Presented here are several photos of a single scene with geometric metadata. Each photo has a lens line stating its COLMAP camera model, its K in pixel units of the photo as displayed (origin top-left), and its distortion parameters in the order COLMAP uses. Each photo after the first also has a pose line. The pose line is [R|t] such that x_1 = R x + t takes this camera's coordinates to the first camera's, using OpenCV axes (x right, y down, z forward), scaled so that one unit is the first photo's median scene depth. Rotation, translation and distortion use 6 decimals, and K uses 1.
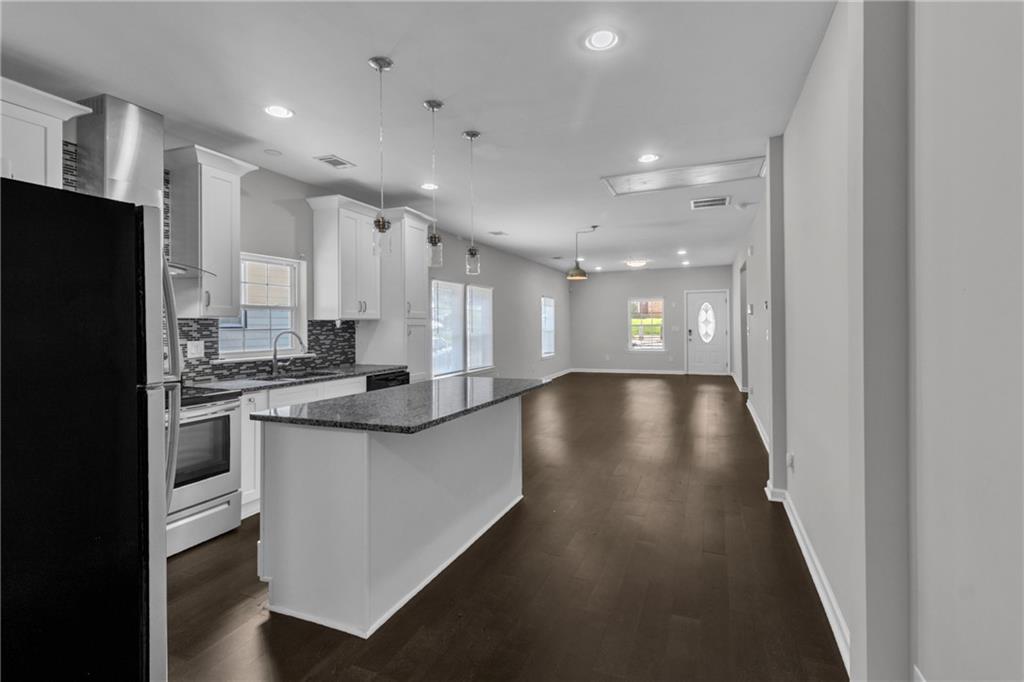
lens RADIAL K [[485.8, 0, 515.0], [0, 485.8, 326.5], [0, 0, 1]] dist [0.000888, 0.000606]
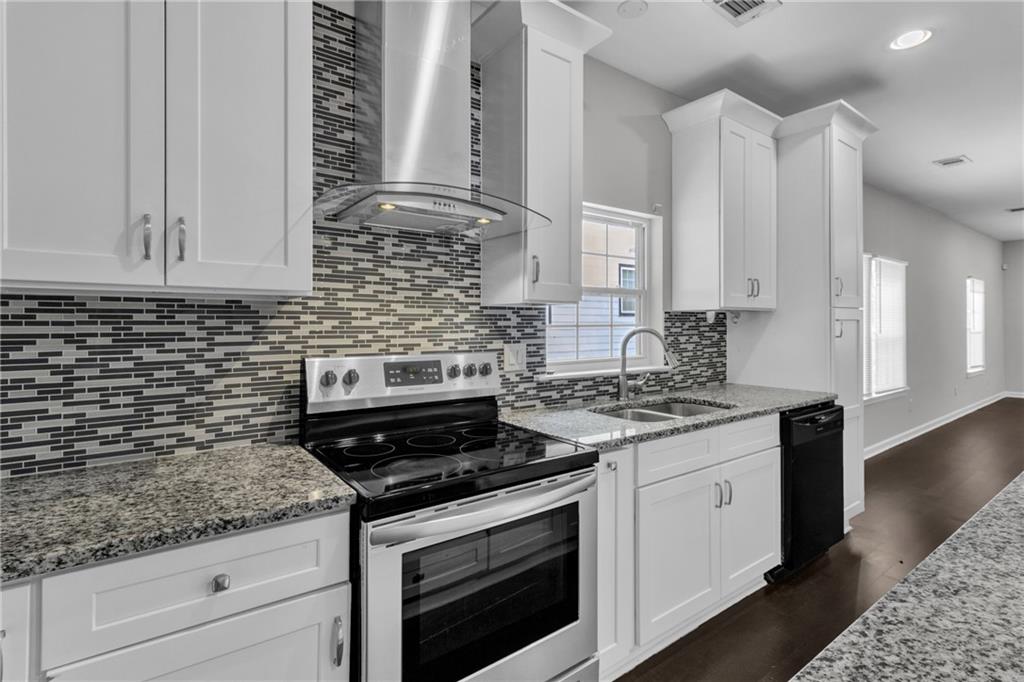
lens RADIAL K [[485.8, 0, 515.0], [0, 485.8, 326.5], [0, 0, 1]] dist [0.000888, 0.000606]
pose [[0.847148, 0.004469, -0.531339, -0.258993], [-0.003042, 0.999989, 0.003560, 0.004771], [0.531349, -0.001399, 0.847152, 0.375310]]
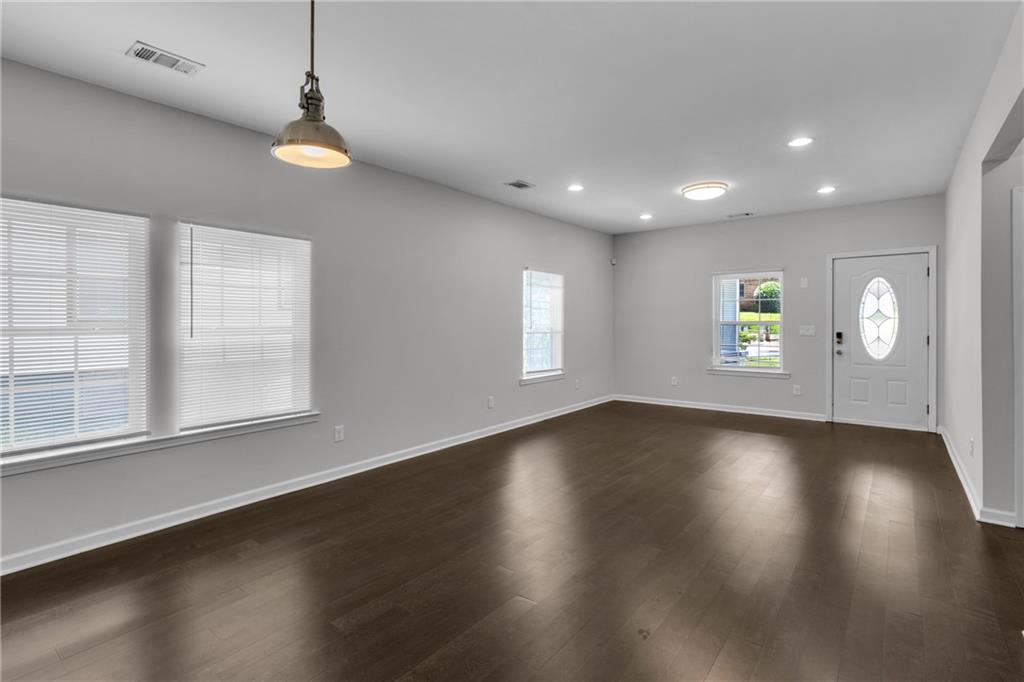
lens RADIAL K [[485.8, 0, 515.0], [0, 485.8, 326.5], [0, 0, 1]] dist [0.000888, 0.000606]
pose [[0.958899, 0.009286, -0.283594, 0.493596], [-0.007349, 0.999942, 0.007895, -0.002789], [0.283651, -0.005487, 0.958912, 1.157582]]
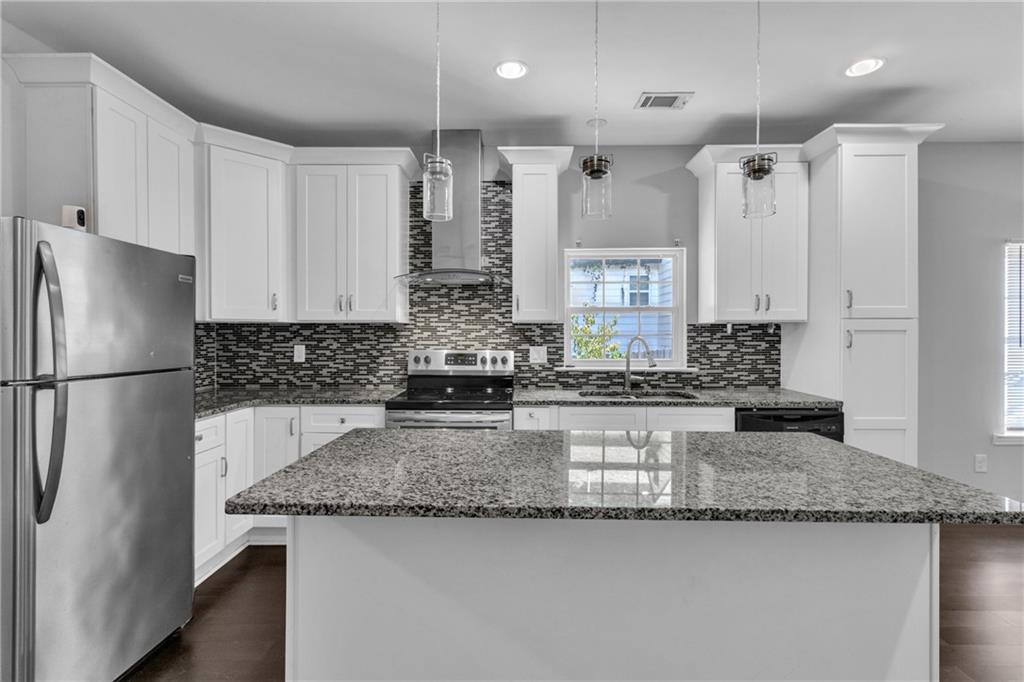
lens RADIAL K [[485.3, 0, 513.3], [0, 485.3, 337.7], [0, 0, 1]] dist [-0.002381, -0.000051]
pose [[0.350645, 0.013180, -0.936416, 0.194132], [-0.003993, 0.999913, 0.012578, 0.000285], [0.936500, -0.000671, 0.350667, 0.473937]]
